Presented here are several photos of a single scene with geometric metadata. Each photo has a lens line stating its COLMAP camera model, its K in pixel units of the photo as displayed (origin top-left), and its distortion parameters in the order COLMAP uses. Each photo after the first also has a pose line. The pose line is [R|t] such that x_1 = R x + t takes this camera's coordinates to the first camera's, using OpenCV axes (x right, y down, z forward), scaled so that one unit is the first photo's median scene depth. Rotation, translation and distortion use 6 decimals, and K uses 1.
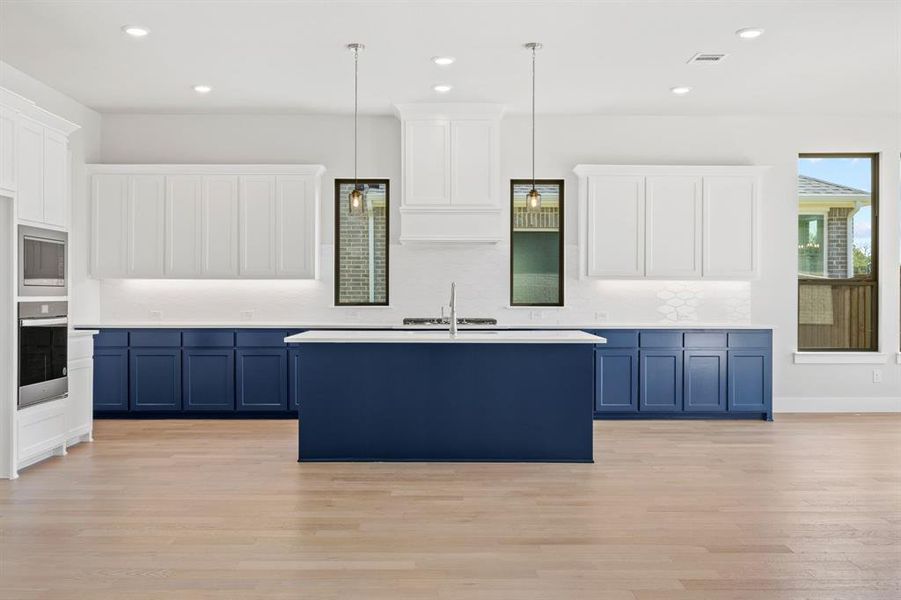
lens RADIAL K [[415.7, 0, 449.8], [0, 415.7, 306.5], [0, 0, 1]] dist [0.036331, 0.000032]
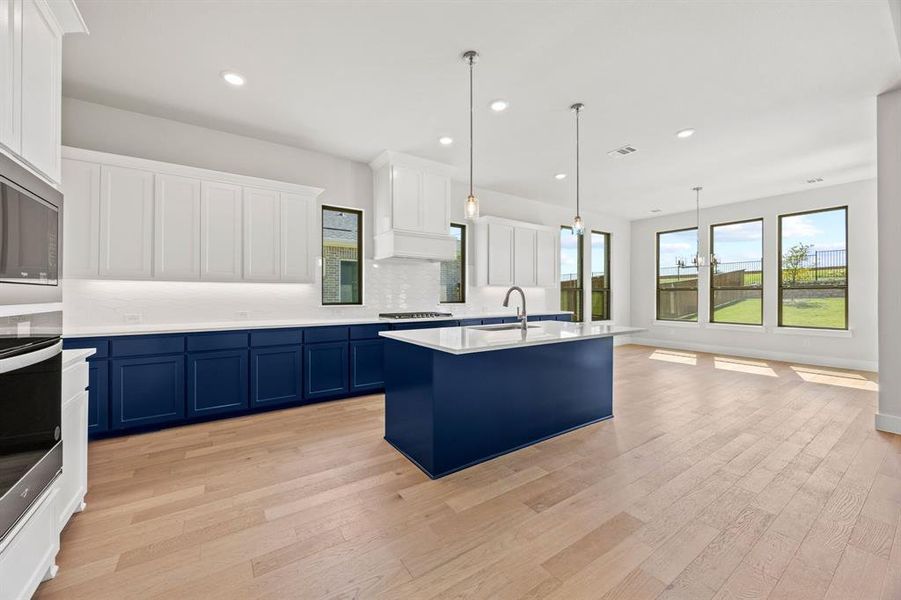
lens RADIAL K [[342.7, 0, 445.0], [0, 342.7, 293.1], [0, 0, 1]] dist [-0.002801, 0.000008]
pose [[0.822346, -0.002142, 0.568983, -0.573335], [0.021998, 0.999365, -0.028031, -0.004036], [-0.568562, 0.035568, 0.821871, 0.012531]]
